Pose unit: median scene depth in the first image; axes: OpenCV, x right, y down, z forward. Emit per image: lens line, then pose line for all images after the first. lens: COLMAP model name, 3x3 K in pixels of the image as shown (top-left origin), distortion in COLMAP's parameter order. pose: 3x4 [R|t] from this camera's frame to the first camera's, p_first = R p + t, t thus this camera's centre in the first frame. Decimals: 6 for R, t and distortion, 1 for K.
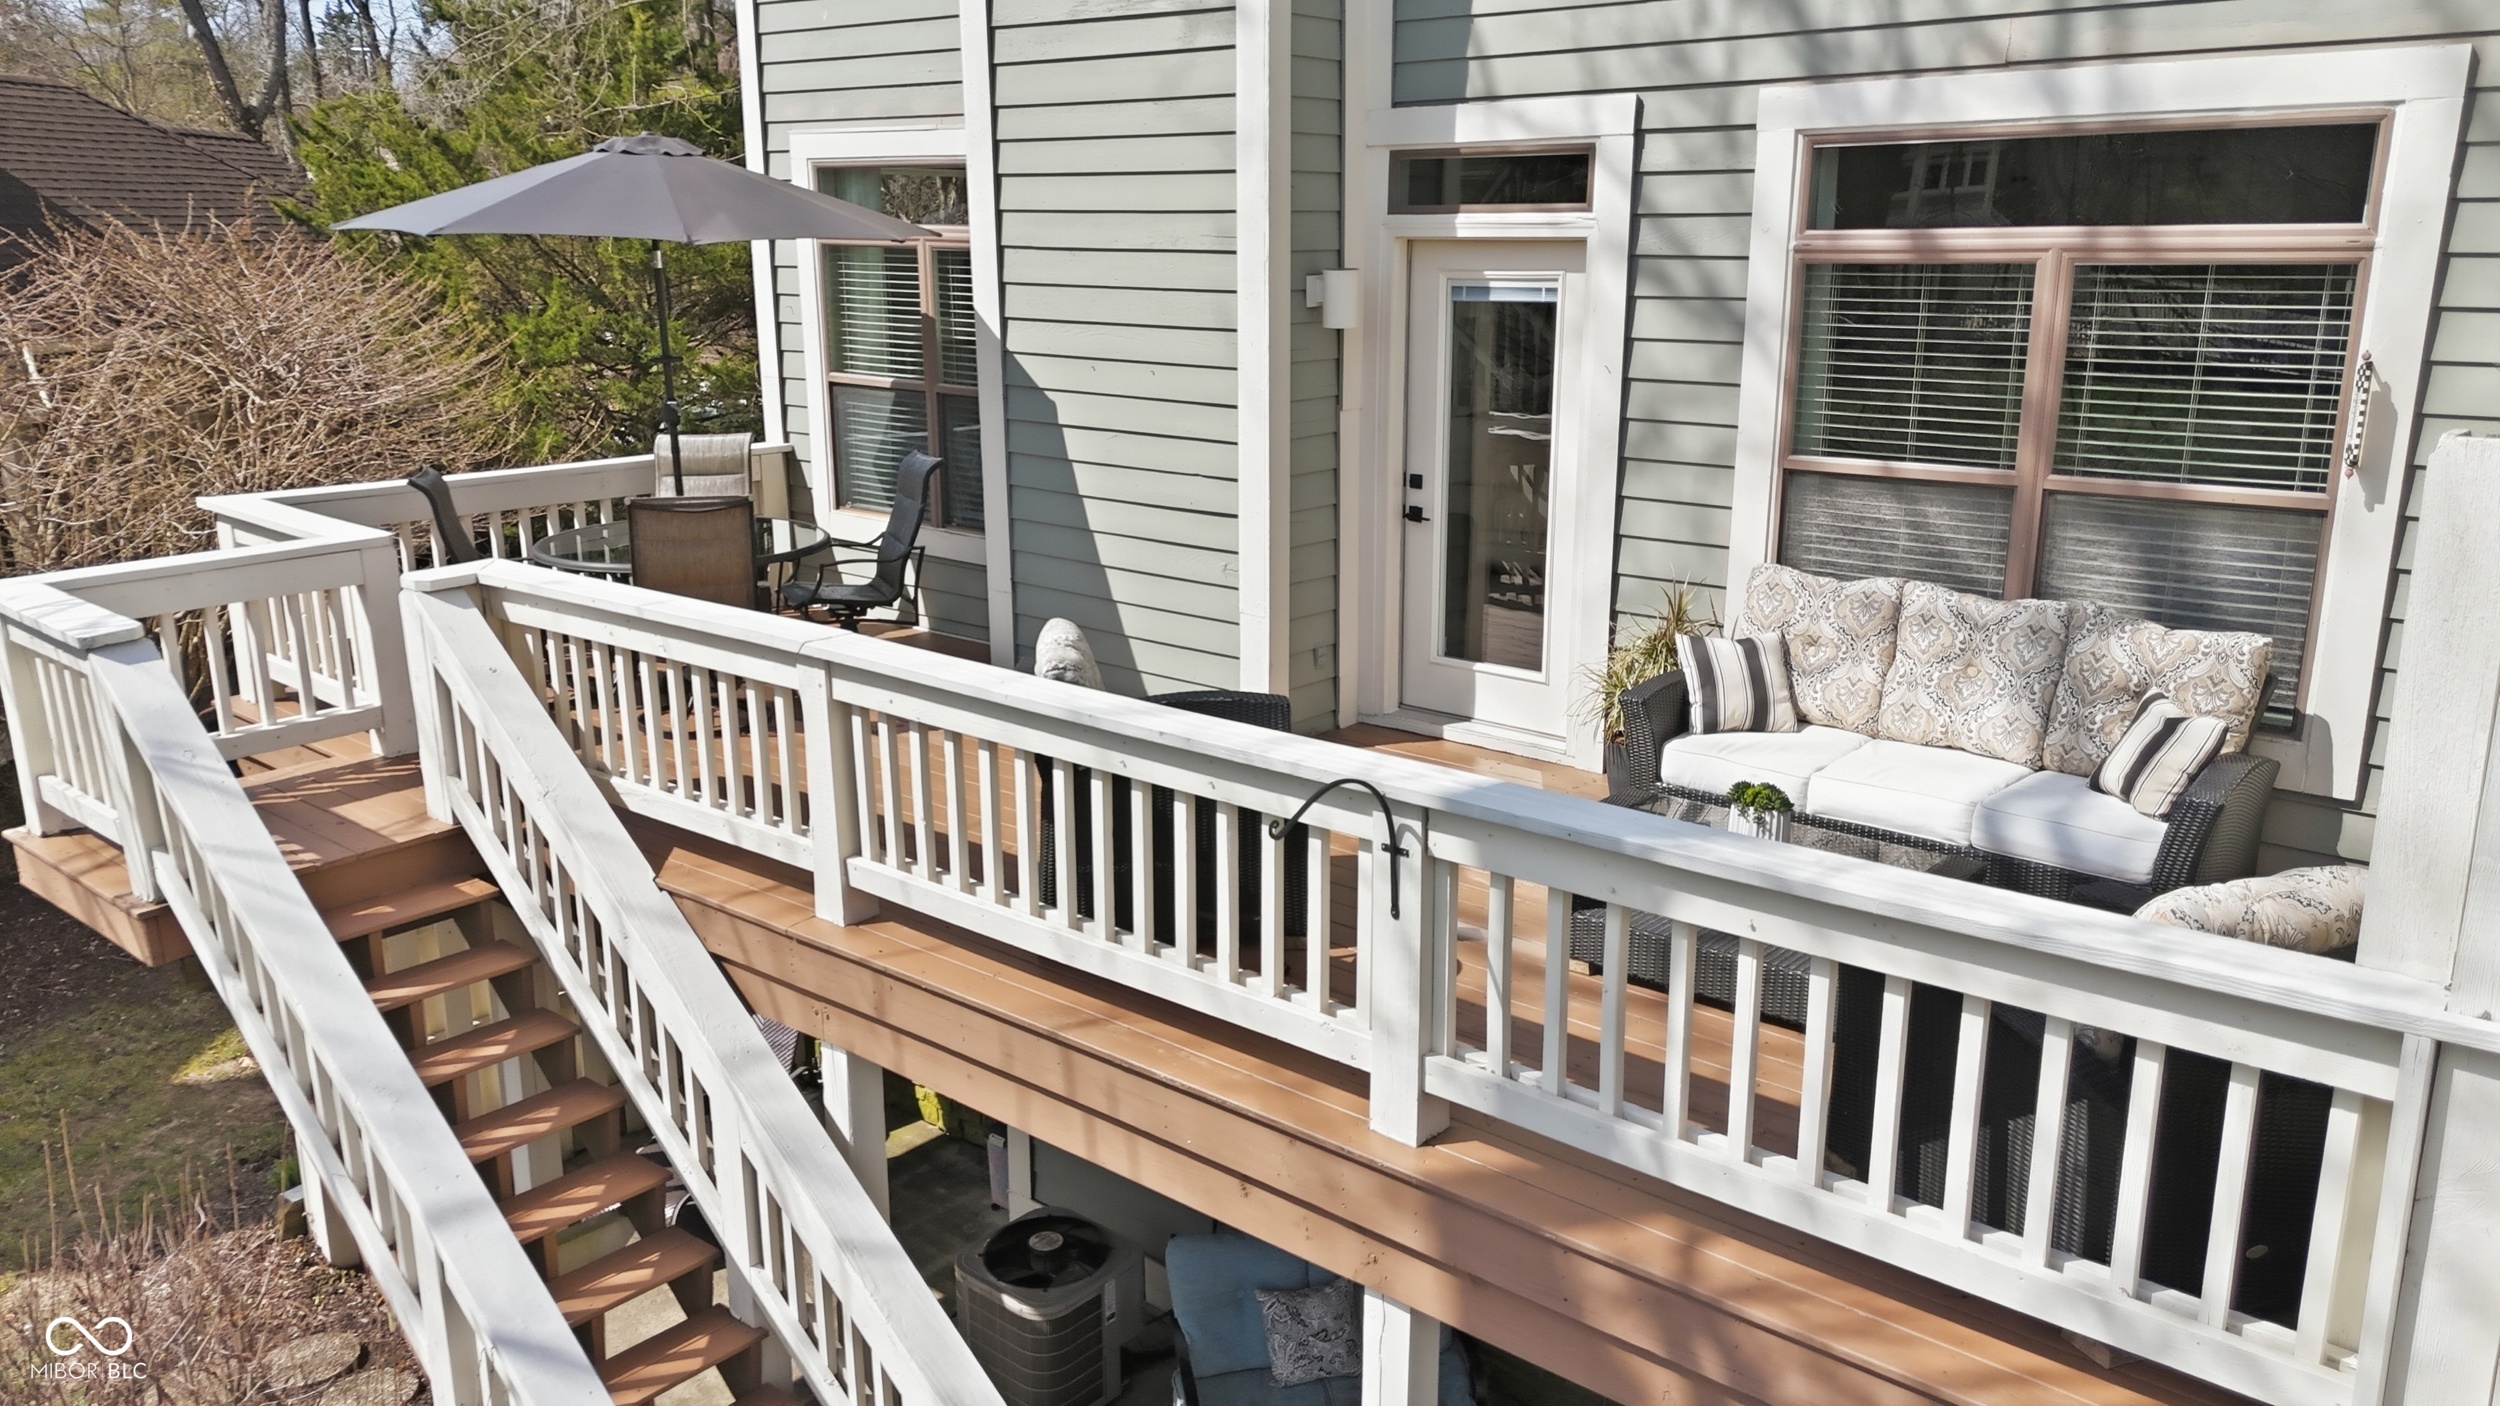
lens RADIAL K [[1828.9, 0, 1250.0], [0, 1828.9, 703.0], [0, 0, 1]] dist [0.007793, -0.002950]
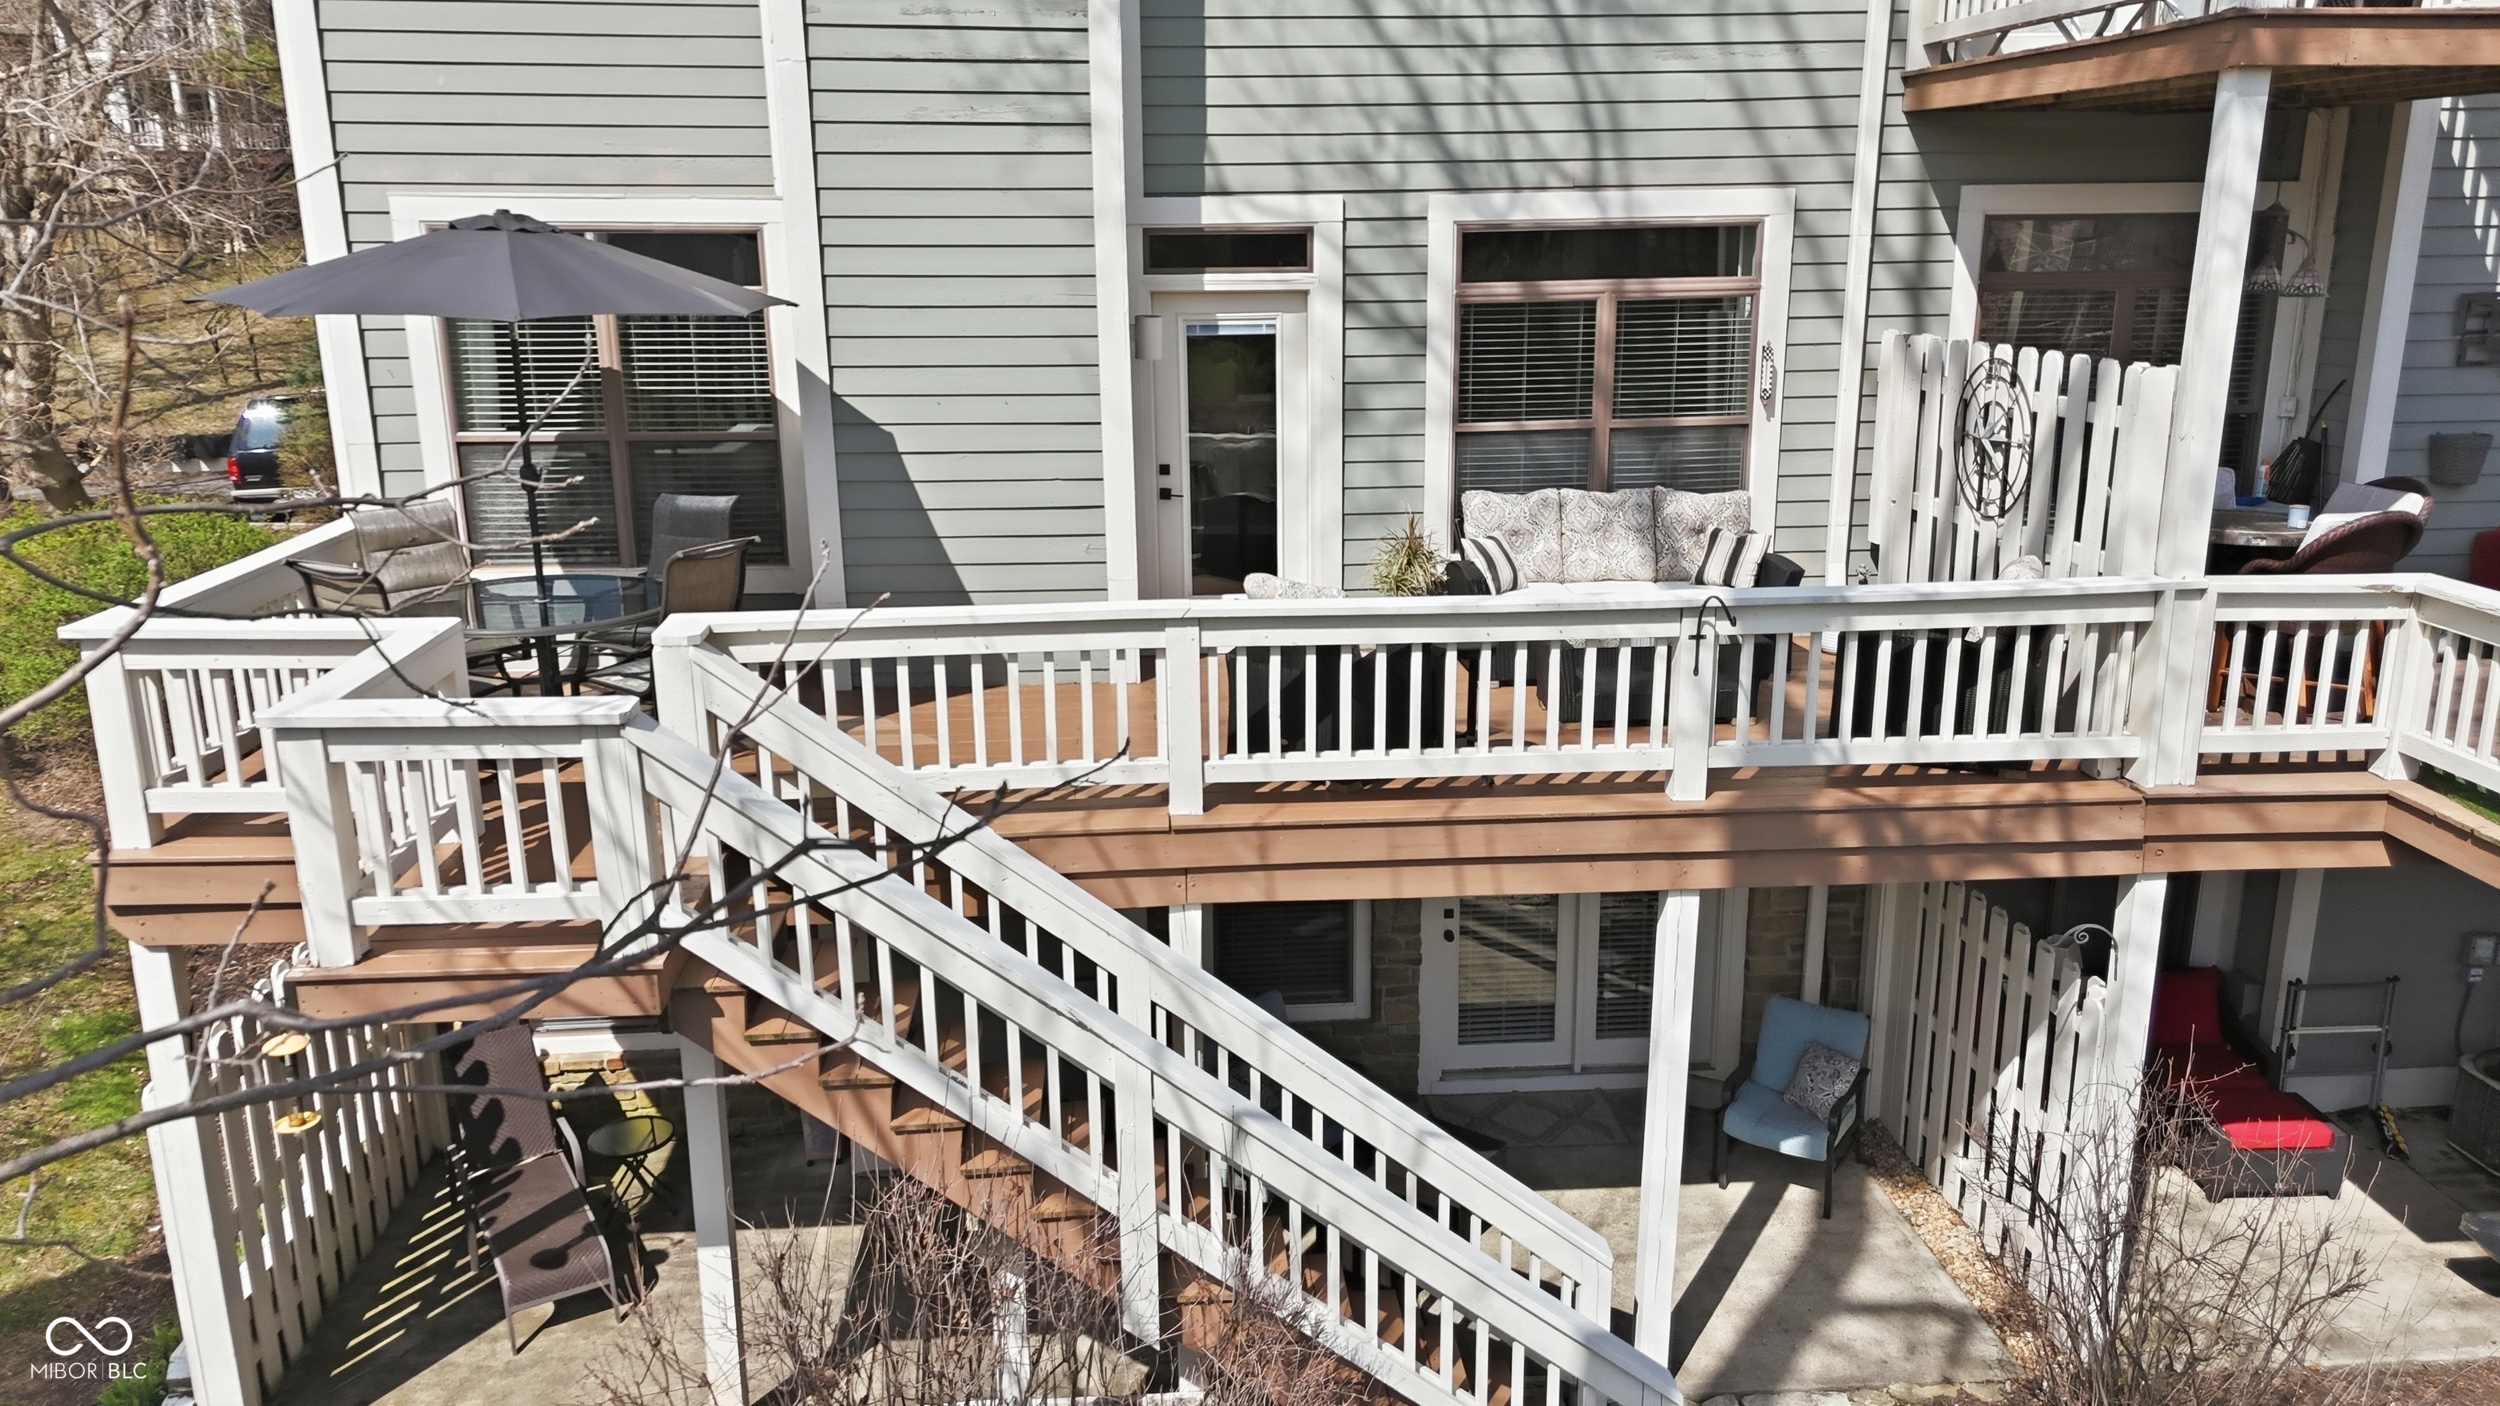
lens RADIAL K [[1834.5, 0, 1250.0], [0, 1834.5, 703.0], [0, 0, 1]] dist [0.035115, 0.000044]
pose [[0.703939, -0.182373, 0.686447, -0.984588], [0.184434, 0.980255, 0.071296, -0.043752], [-0.685896, 0.076416, 0.723676, -0.018704]]
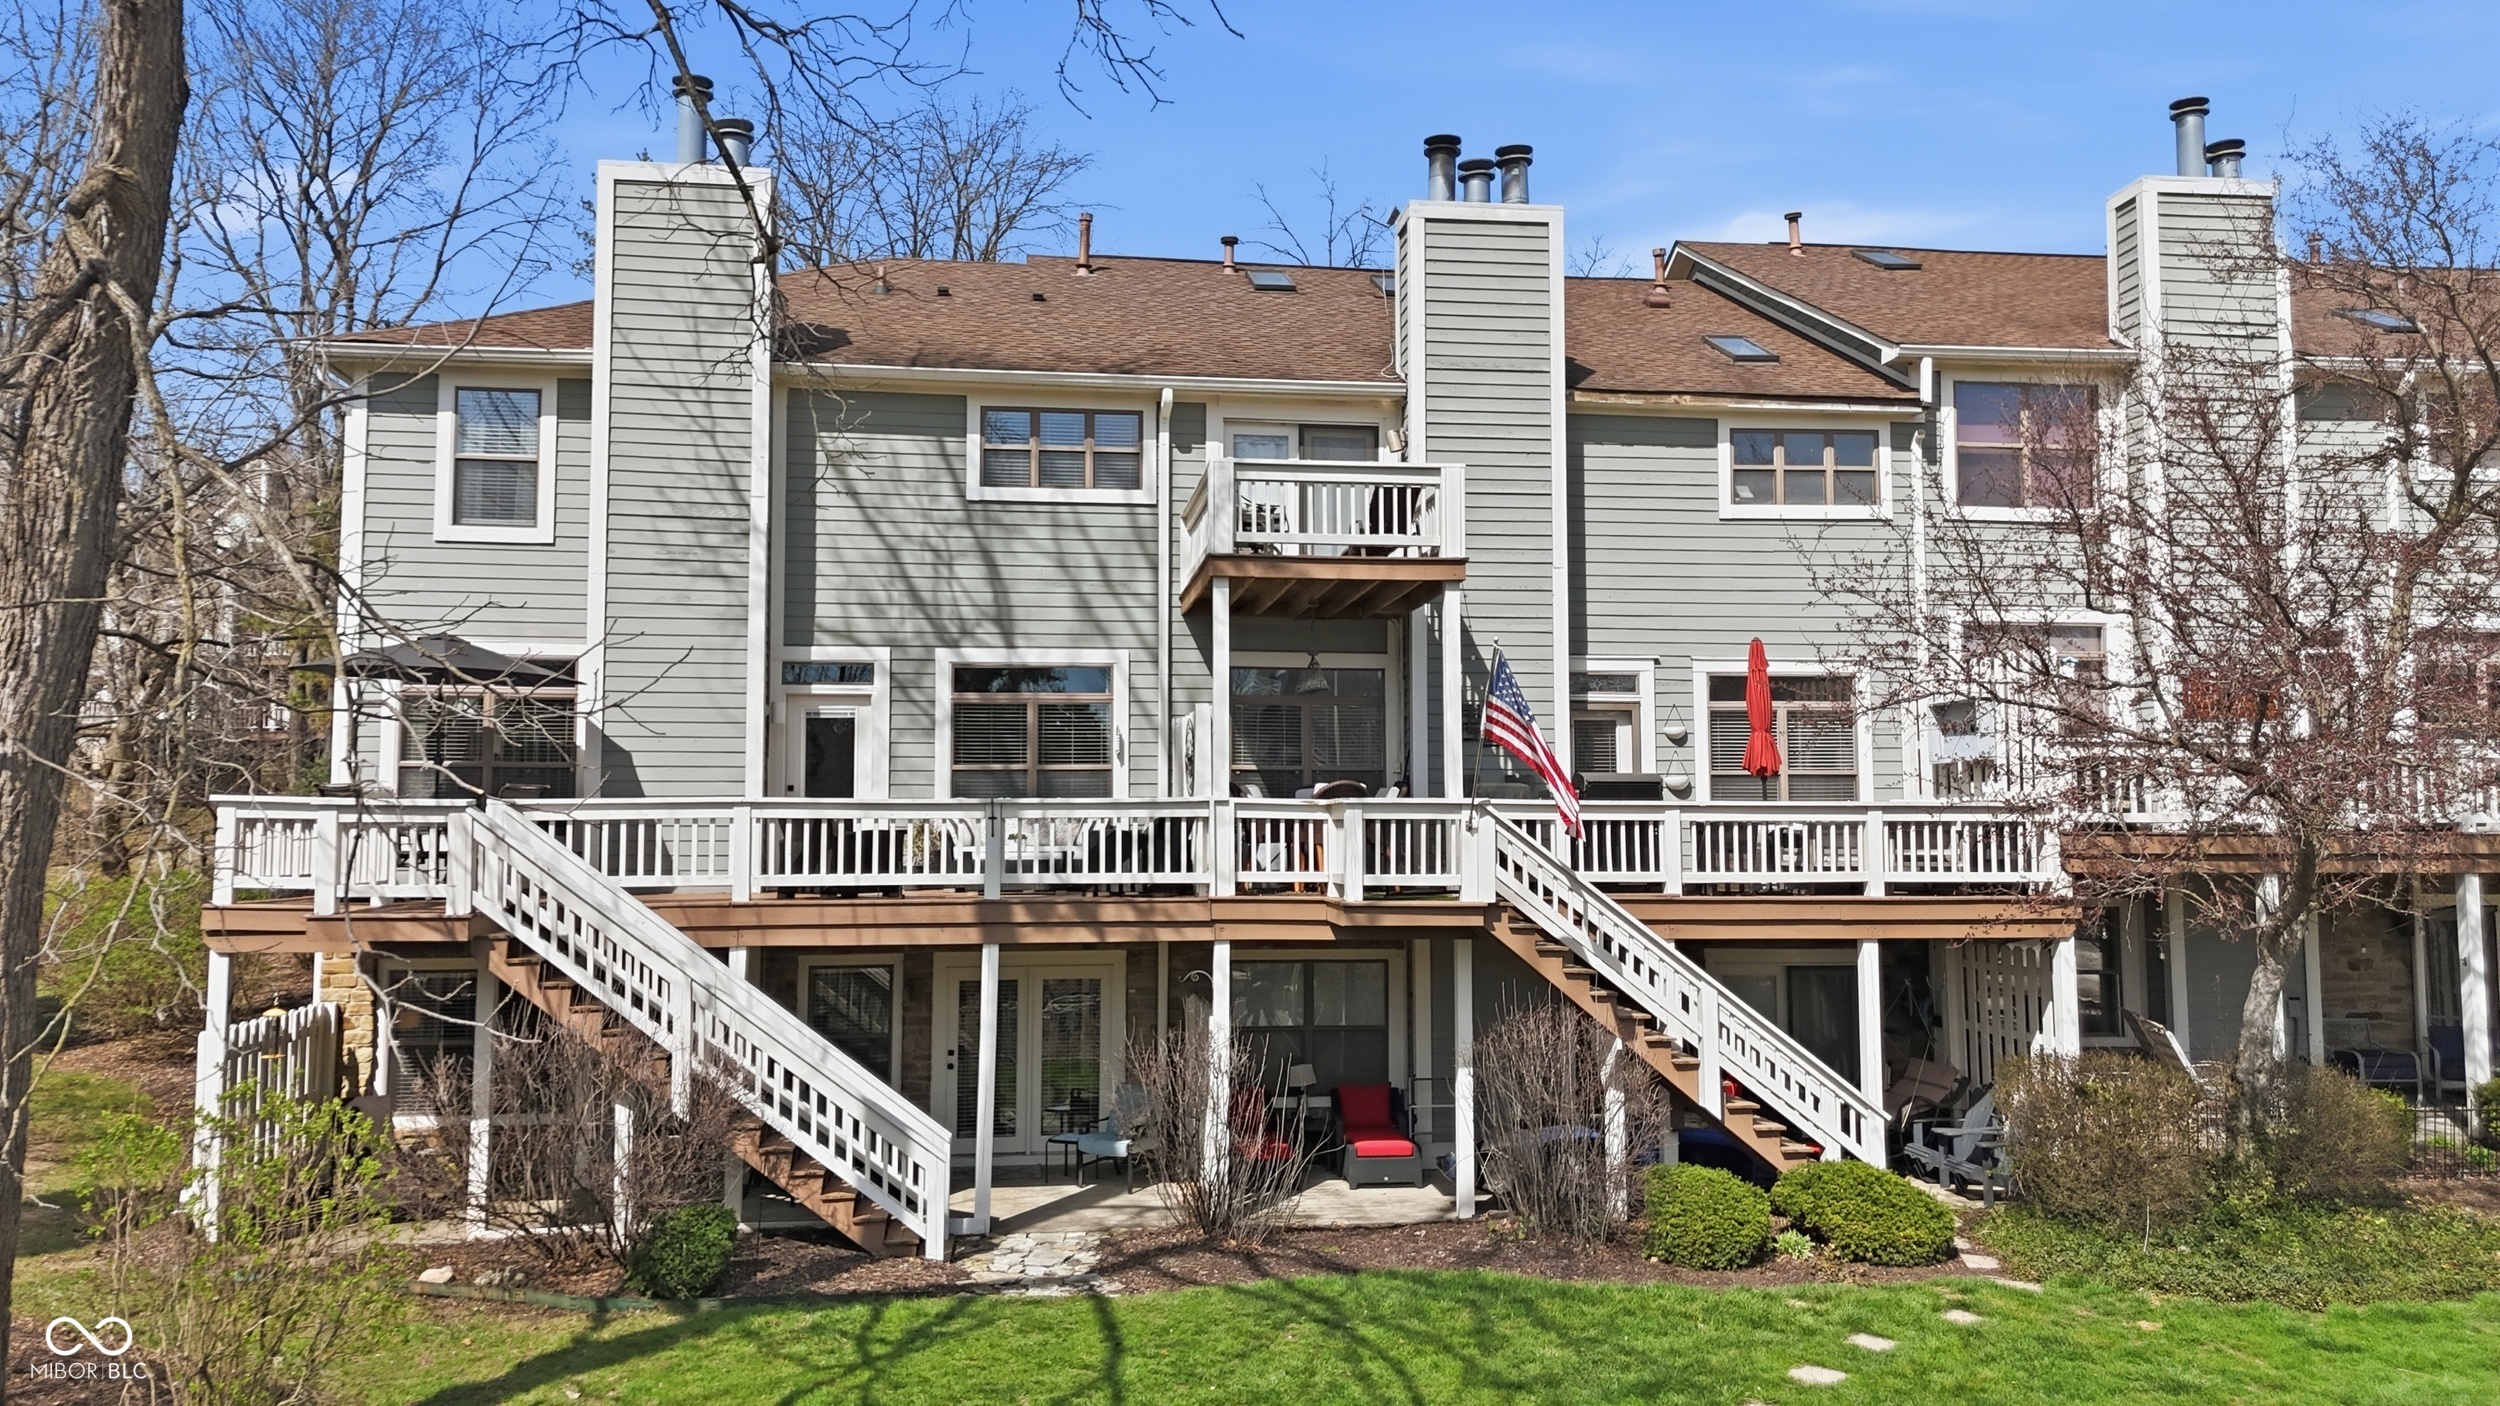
lens RADIAL K [[1810.1, 0, 1250.0], [0, 1810.1, 703.0], [0, 0, 1]] dist [0.036803, -0.002157]
pose [[0.666376, 0.055851, 0.743521, -1.593284], [0.186902, 0.952841, -0.239085, 0.569630], [-0.721810, 0.298286, 0.624512, -1.239136]]
